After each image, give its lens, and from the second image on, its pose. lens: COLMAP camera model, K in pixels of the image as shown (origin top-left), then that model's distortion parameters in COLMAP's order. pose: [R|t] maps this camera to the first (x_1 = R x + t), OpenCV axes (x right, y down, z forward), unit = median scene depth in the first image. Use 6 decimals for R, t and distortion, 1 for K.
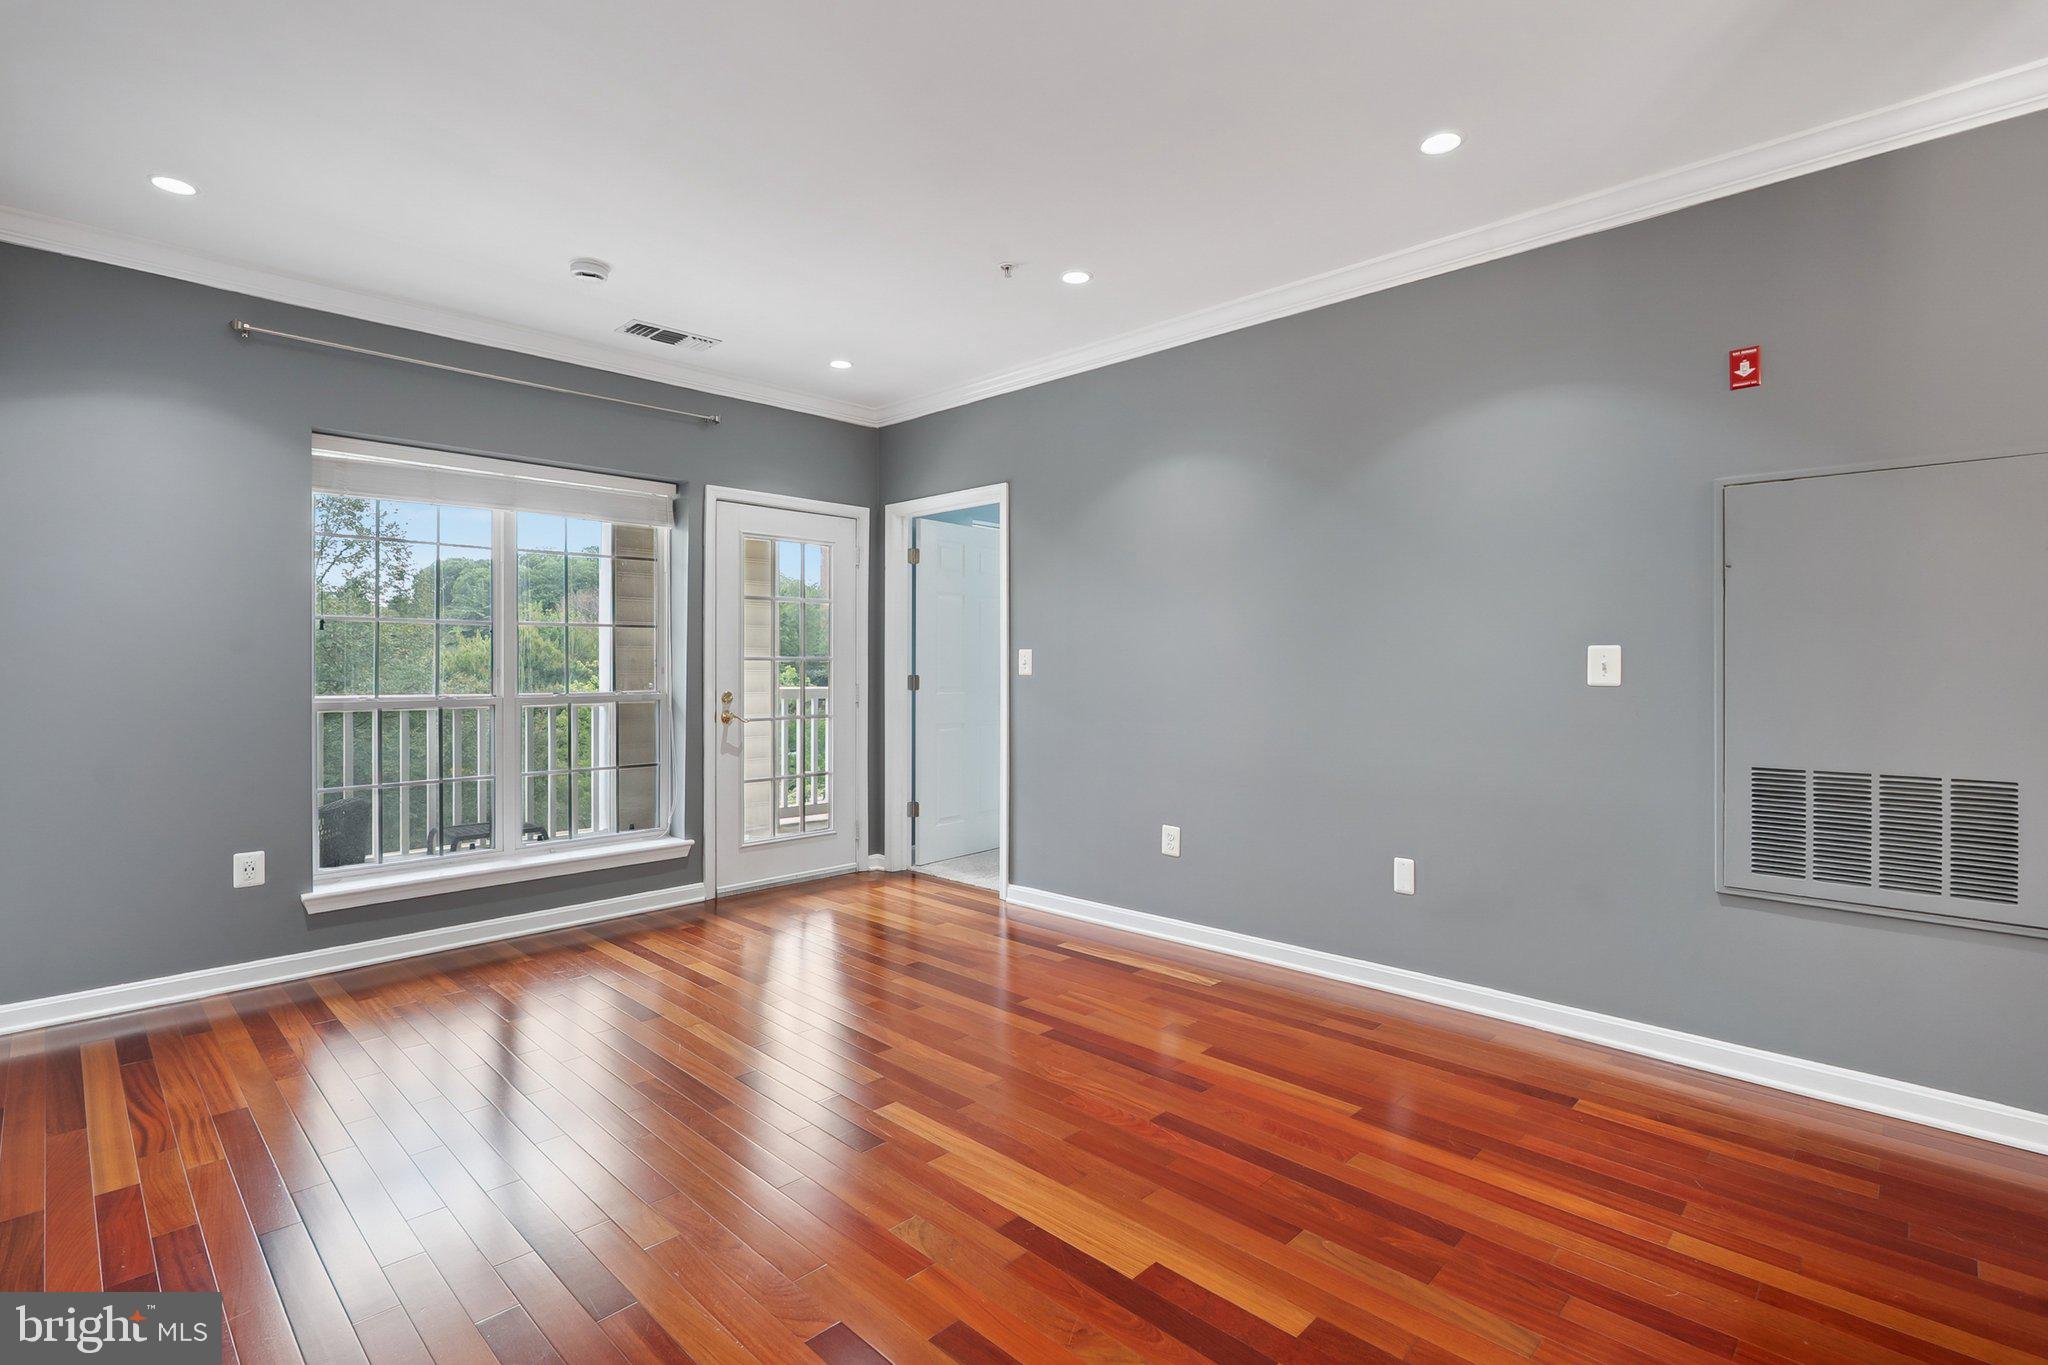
lens RADIAL K [[955.7, 0, 1062.7], [0, 955.7, 665.6], [0, 0, 1]] dist [-0.005891, -0.000068]
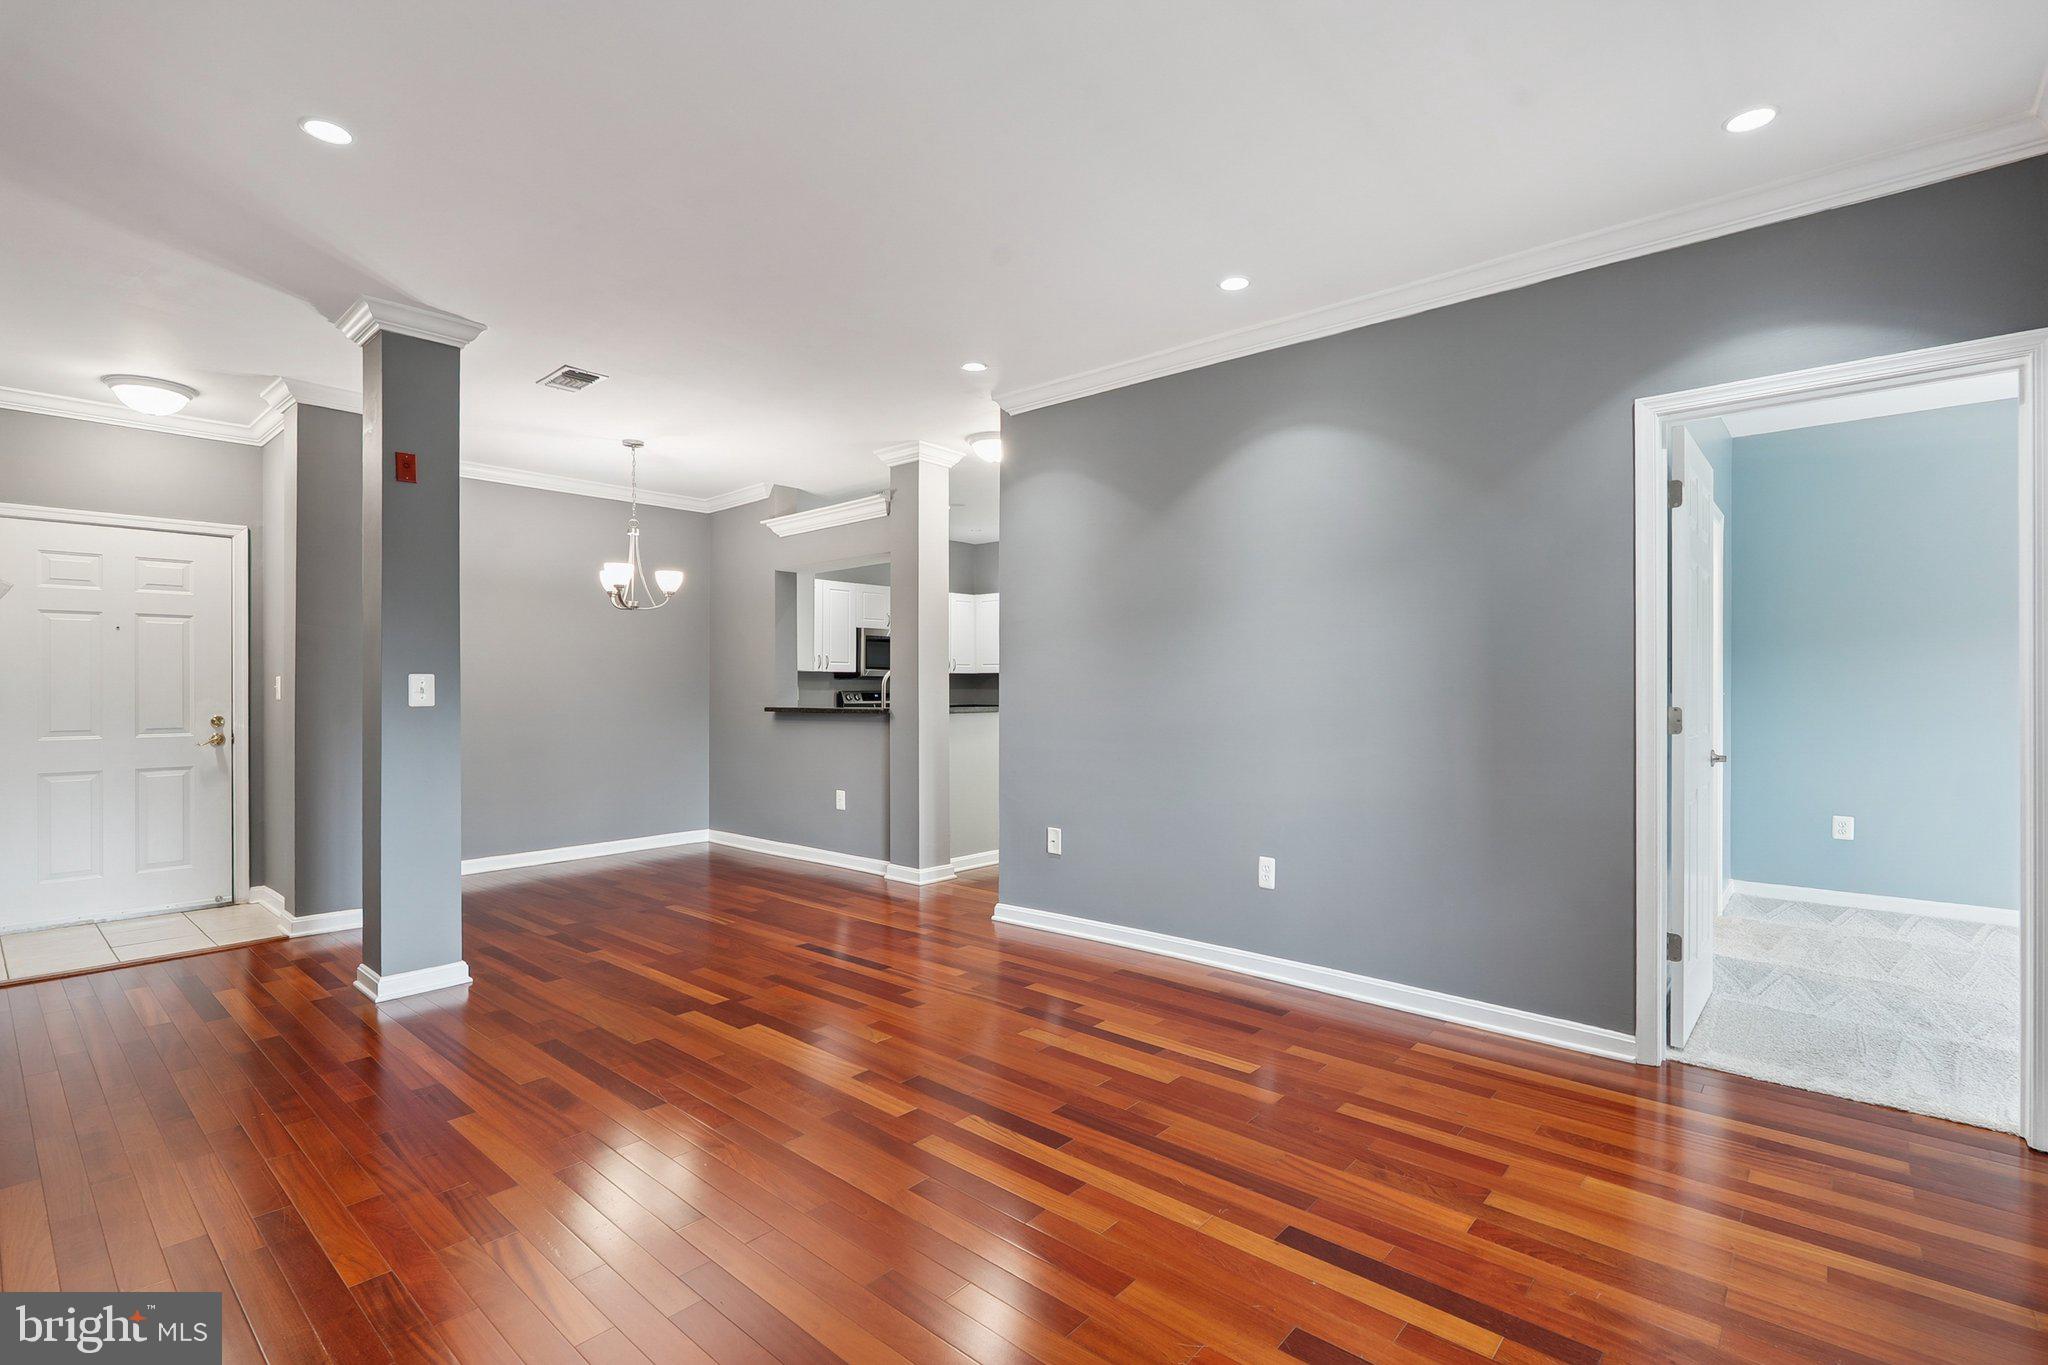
lens RADIAL K [[966.5, 0, 1046.8], [0, 966.5, 686.8], [0, 0, 1]] dist [-0.006359, 0.000775]
pose [[-0.999625, 0.000701, -0.027386, -0.169937], [0.000638, 0.999997, 0.002306, -0.002205], [0.027388, 0.002288, -0.999622, 1.139055]]
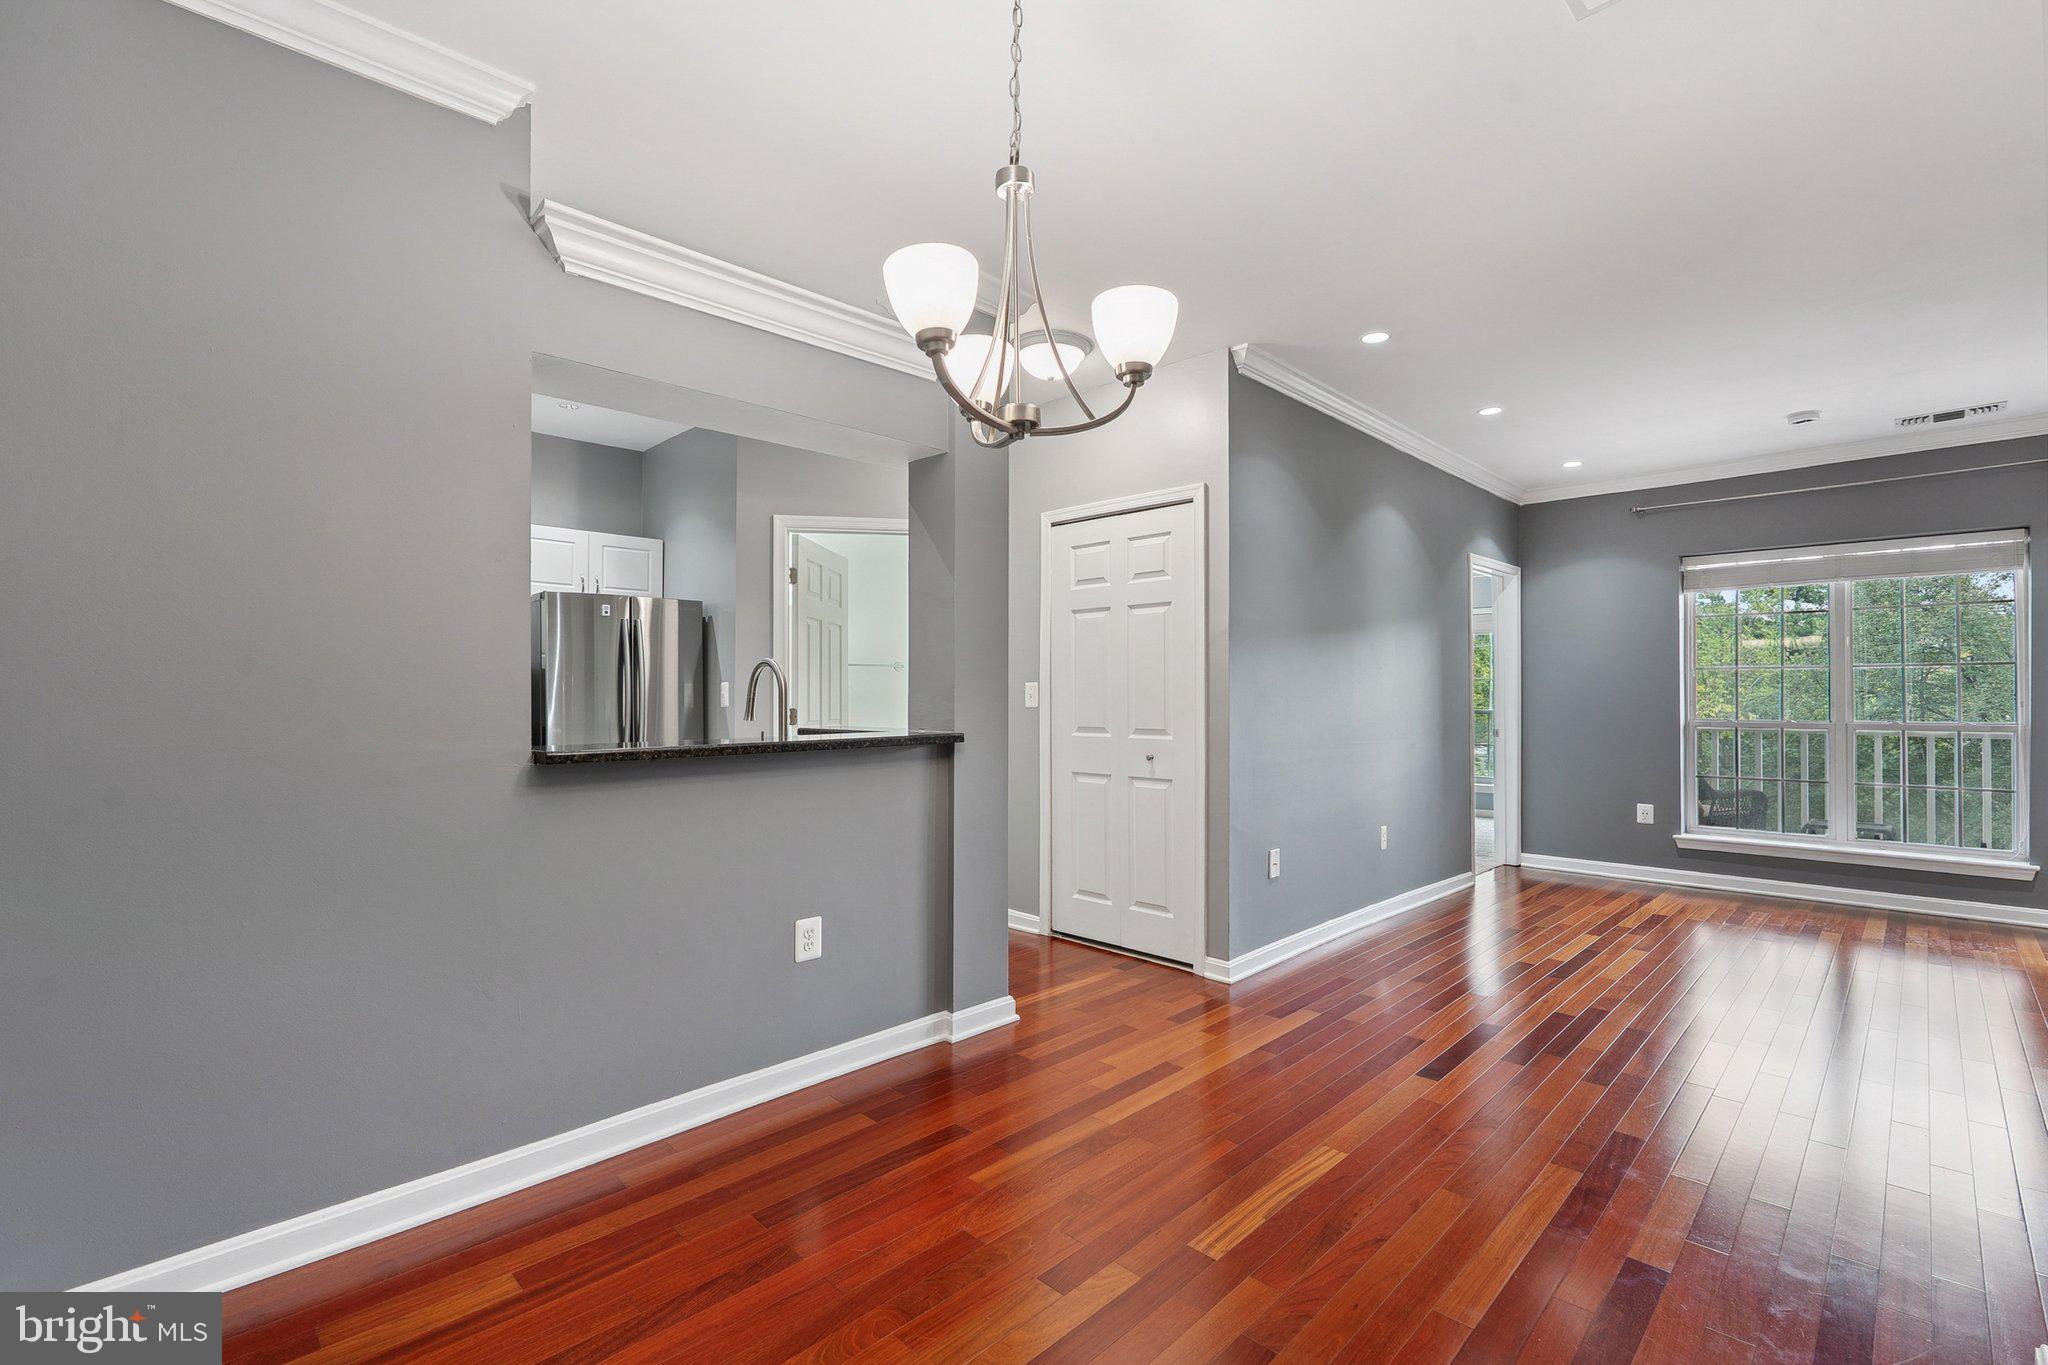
lens RADIAL K [[912.4, 0, 994.1], [0, 912.4, 686.9], [0, 0, 1]] dist [0.000128, -0.000548]
pose [[-0.049416, -0.012295, -0.998703, 0.683797], [-0.003987, 0.999919, -0.012113, 0.003023], [0.998770, 0.003383, -0.049461, -0.094733]]
